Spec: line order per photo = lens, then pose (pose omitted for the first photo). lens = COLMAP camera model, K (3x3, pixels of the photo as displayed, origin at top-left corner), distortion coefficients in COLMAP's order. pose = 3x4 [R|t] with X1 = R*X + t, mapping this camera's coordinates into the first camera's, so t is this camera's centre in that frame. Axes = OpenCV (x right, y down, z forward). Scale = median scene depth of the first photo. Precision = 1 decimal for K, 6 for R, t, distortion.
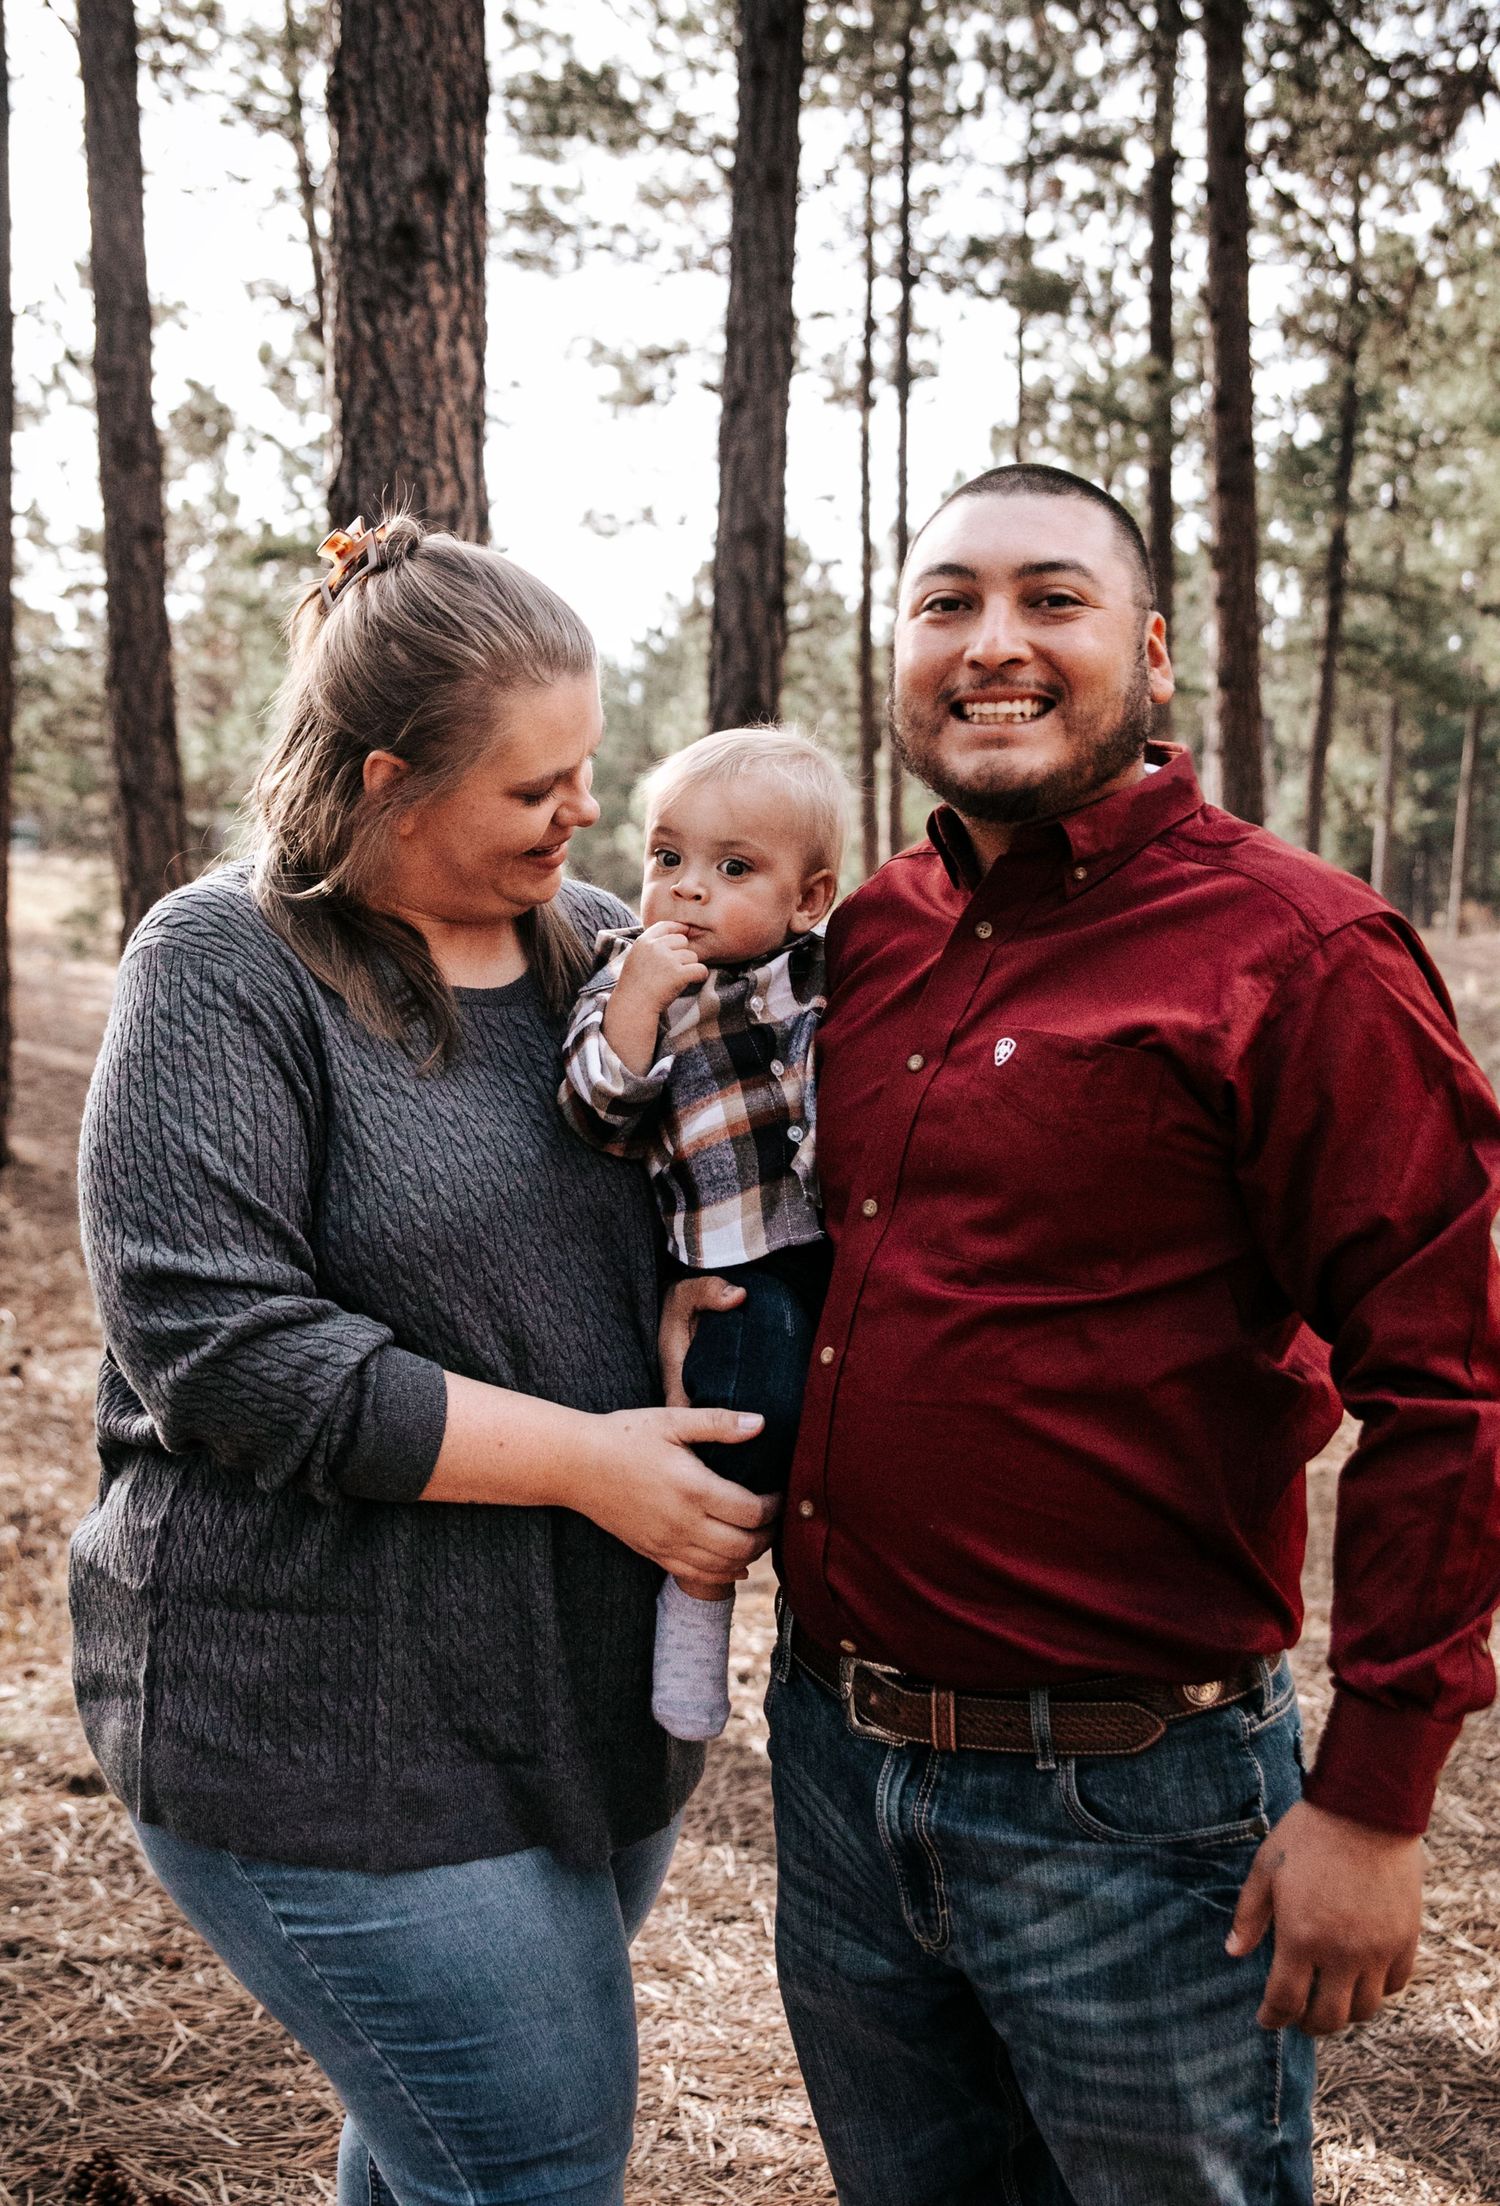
lens RADIAL K [[2755.7, 0, 699.1], [0, 2755.7, 1050.6], [0, 0, 1]] dist [0.036098, 0.054017]
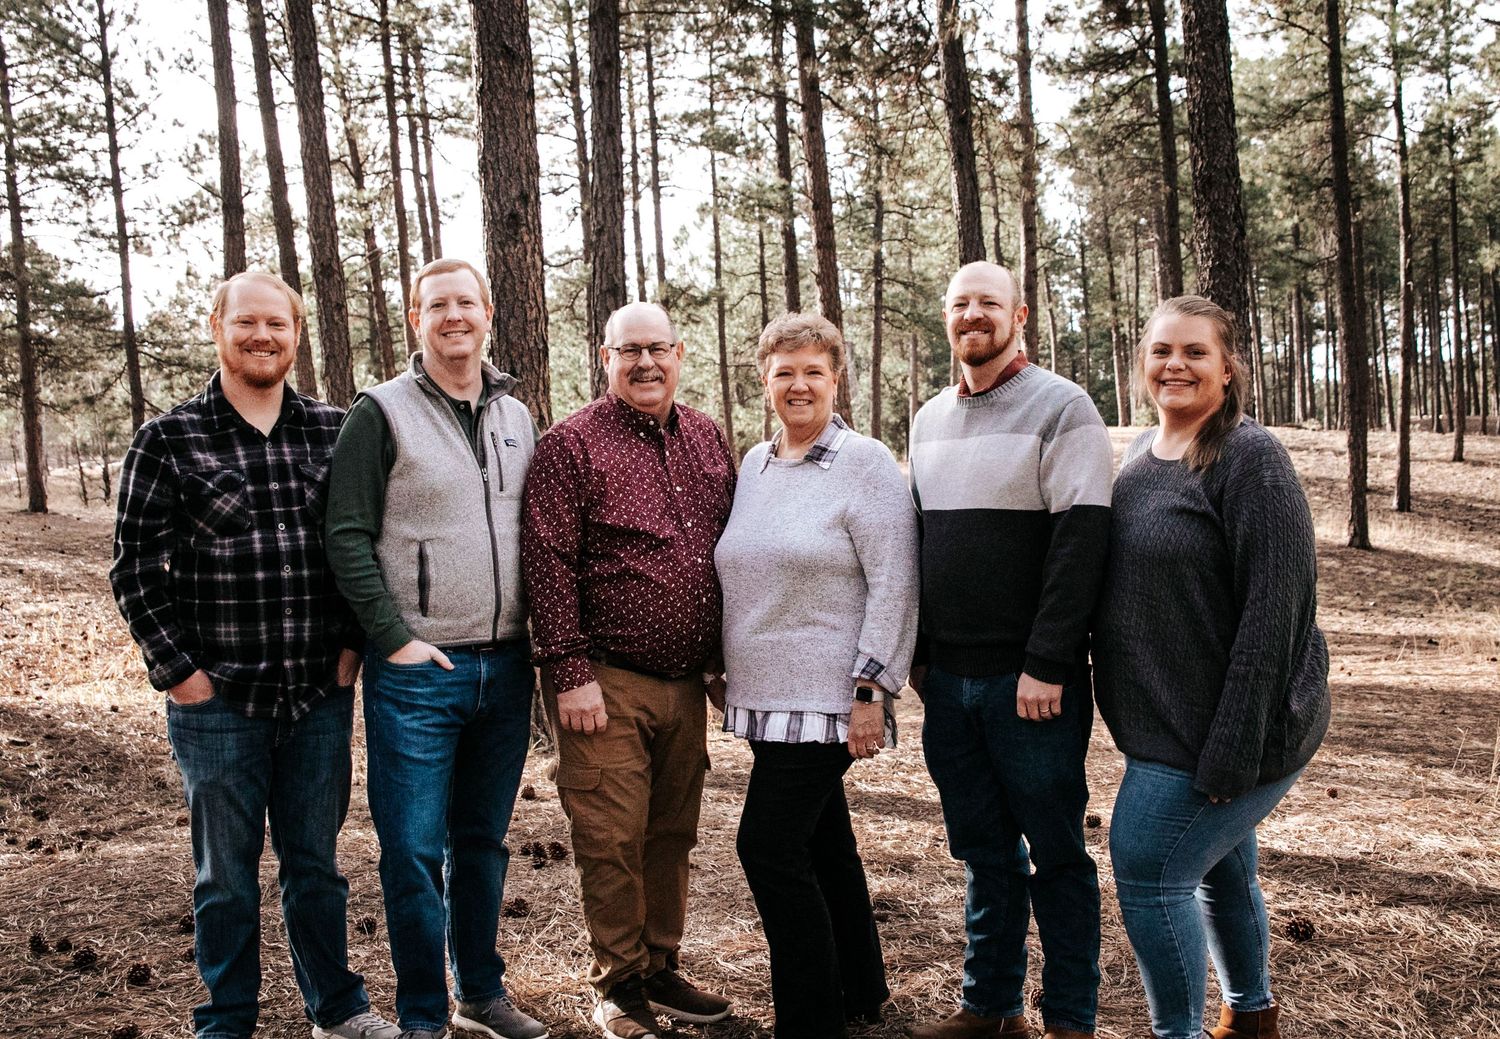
lens RADIAL K [[1631.6, 0, 814.2], [0, 1631.6, 517.2], [0, 0, 1]] dist [-0.133561, 0.242095]
pose [[0.983140, -0.065156, 0.170851, -0.026489], [0.067107, 0.997730, -0.005661, 0.005404], [-0.170094, 0.017031, 0.985281, -0.144532]]
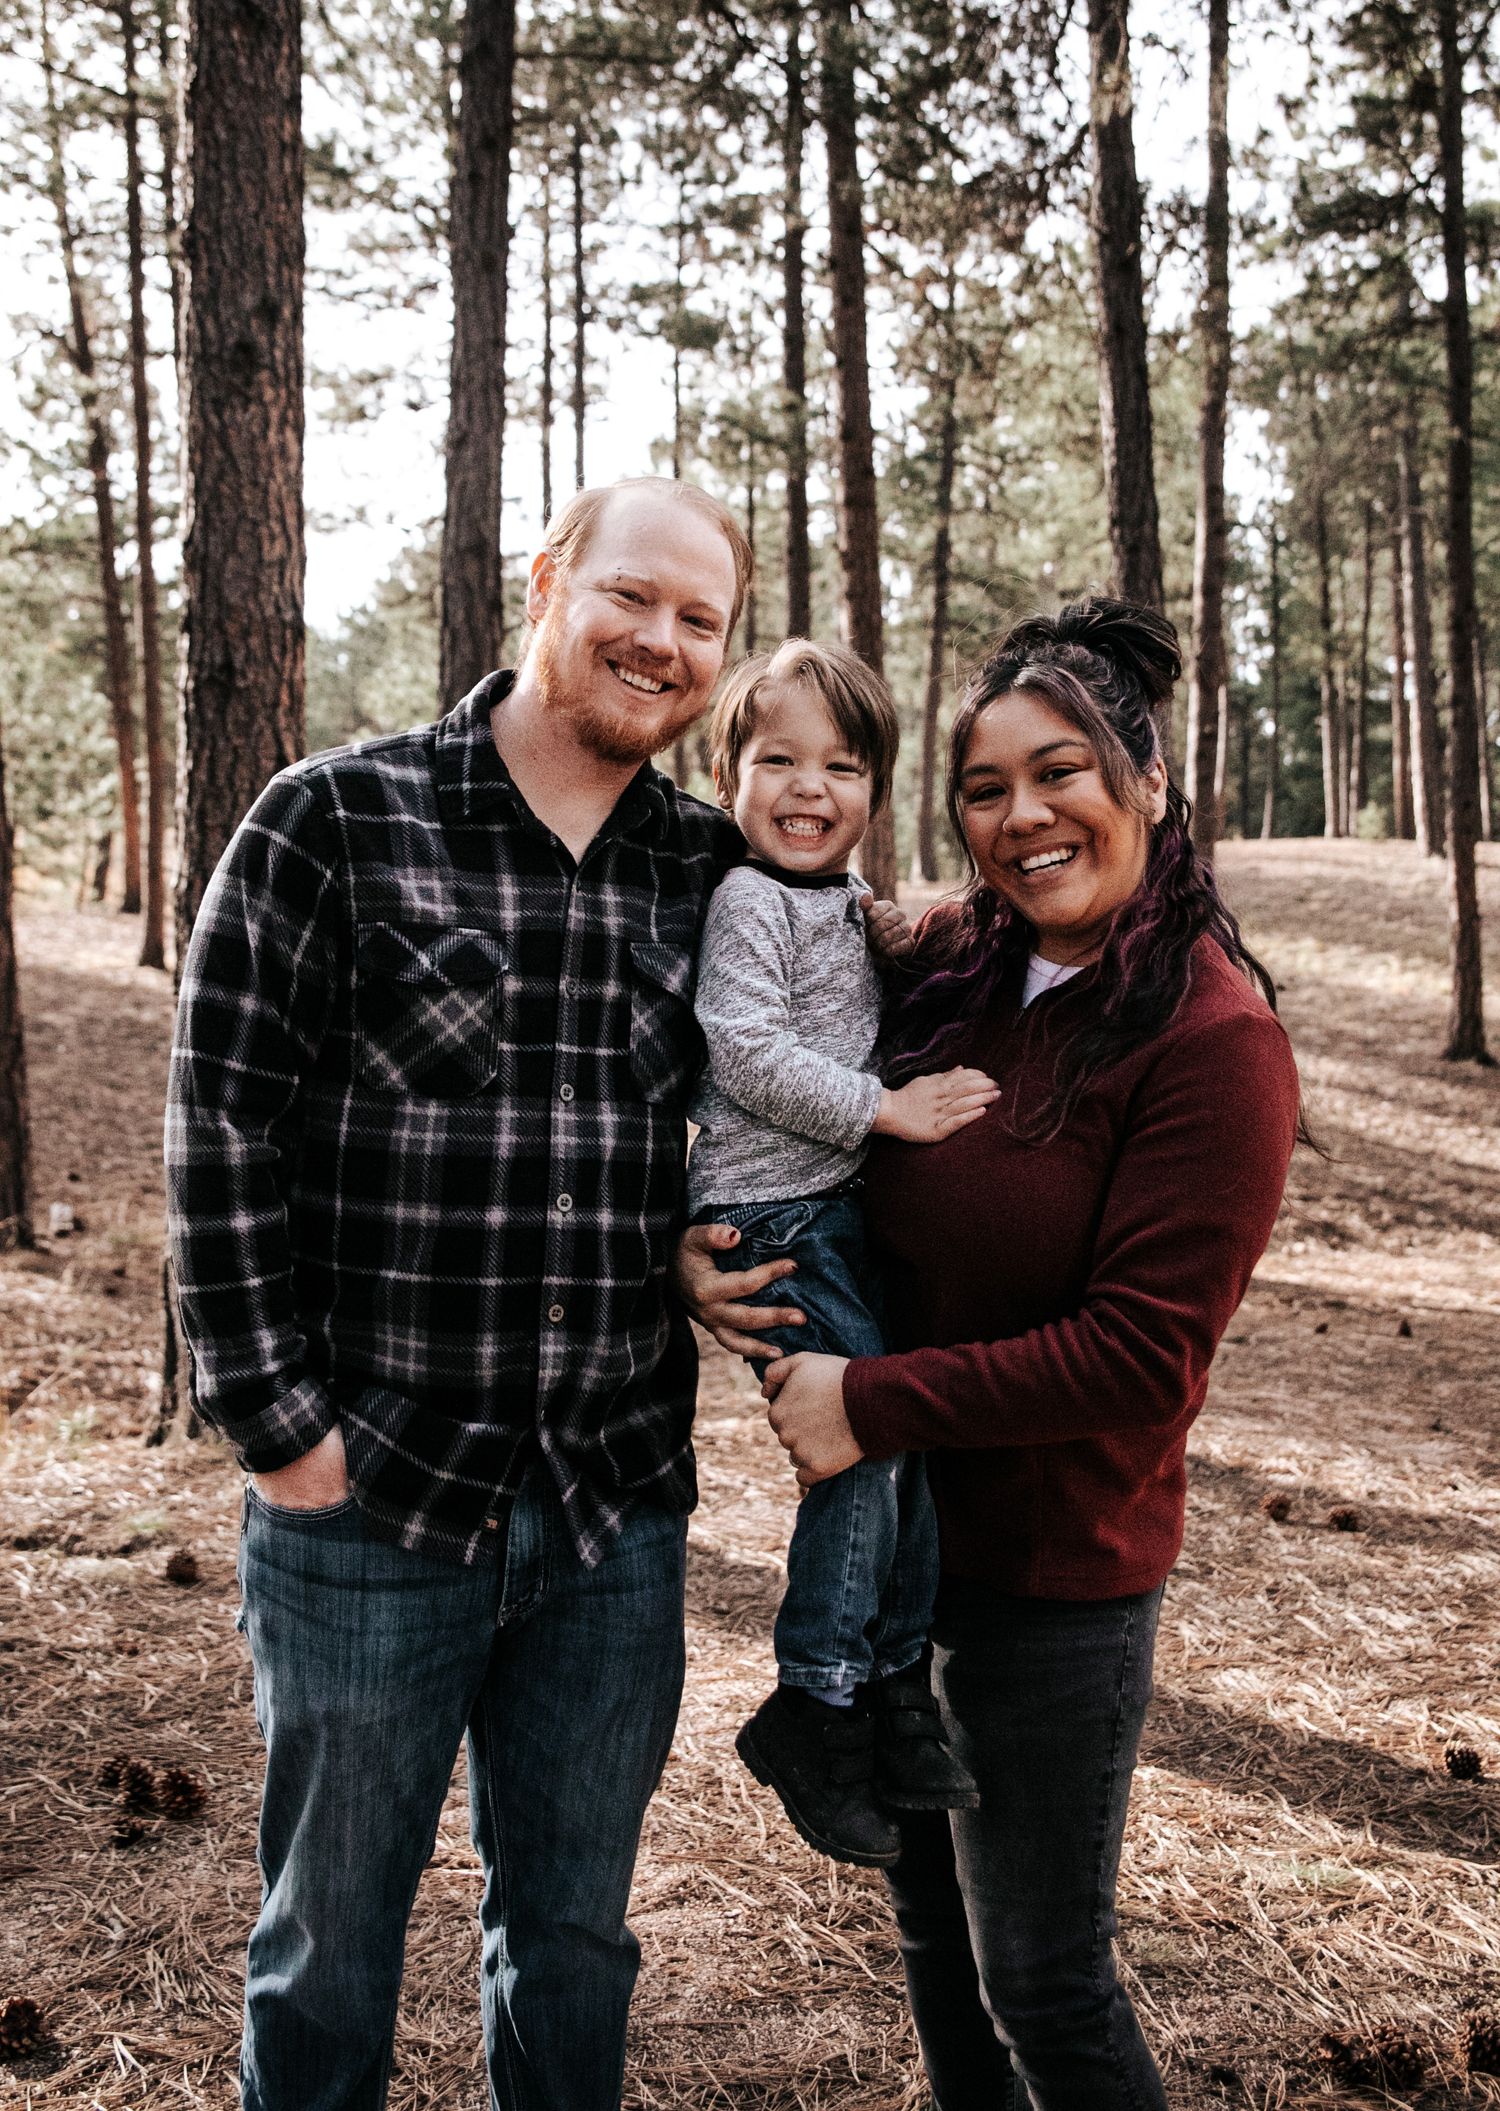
lens RADIAL K [[2473.8, 0, 681.3], [0, 2473.8, 890.7], [0, 0, 1]] dist [-0.066715, 0.125899]
pose [[0.992746, -0.012387, 0.119587, -0.010928], [0.016380, 0.999339, -0.032465, 0.000228], [-0.119106, 0.034188, 0.992293, -0.041760]]
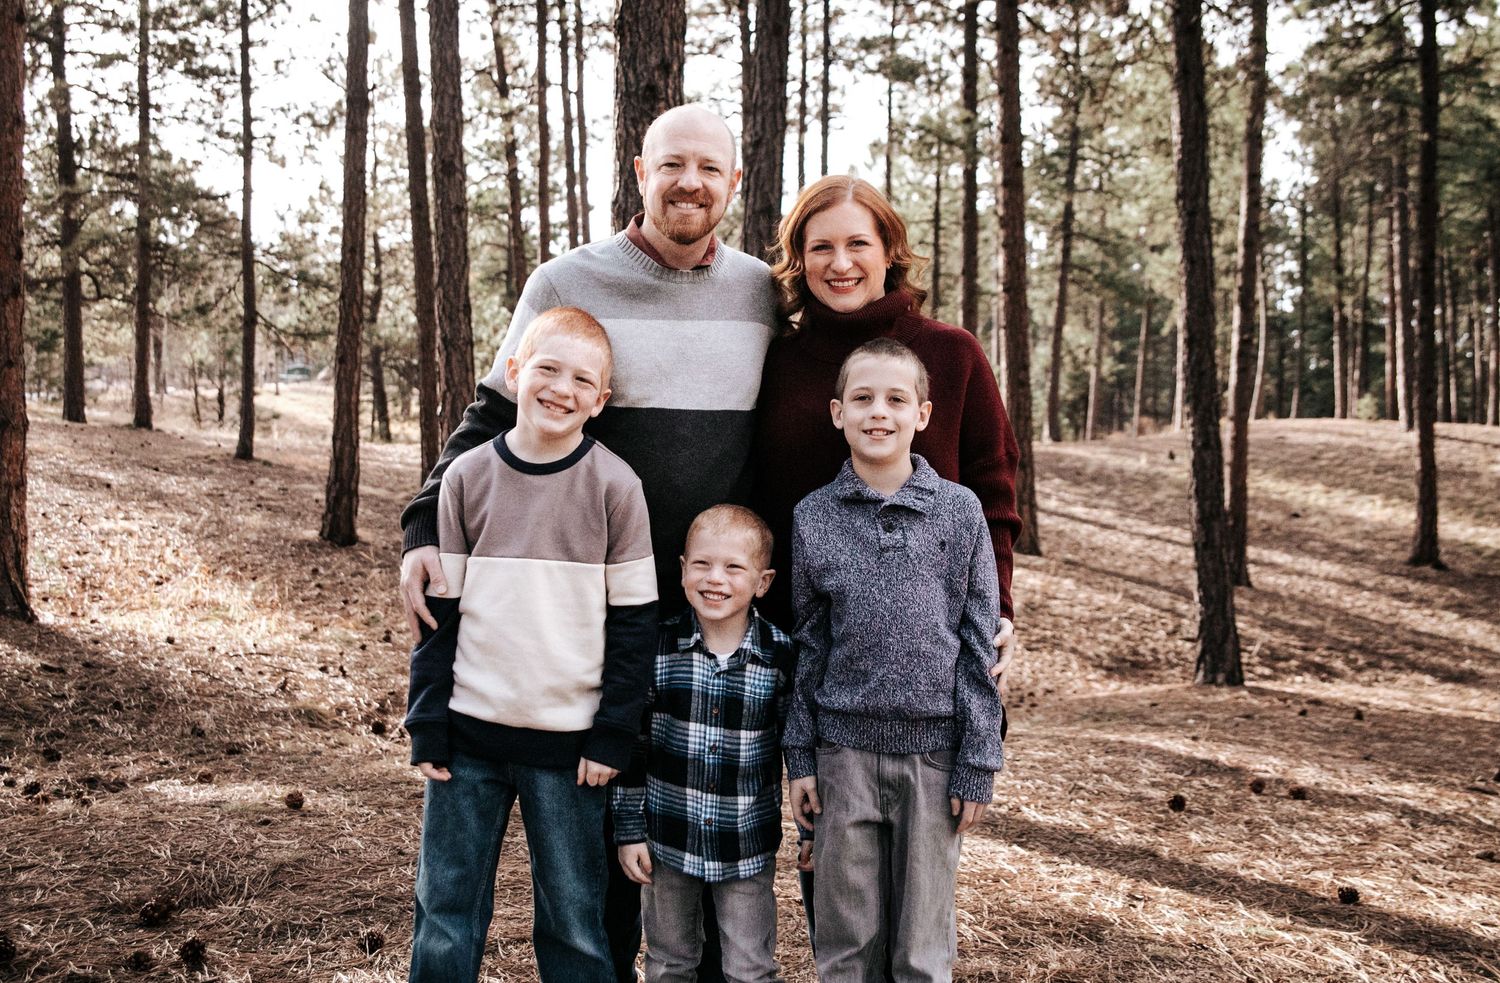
lens RADIAL K [[1726.3, 0, 705.2], [0, 1726.3, 447.9], [0, 0, 1]] dist [-0.017901, 0.061766]
pose [[0.999791, 0.007611, 0.018969, -0.021559], [-0.006890, 0.999262, -0.037791, 0.011400], [-0.019243, 0.037653, 0.999106, -0.094208]]
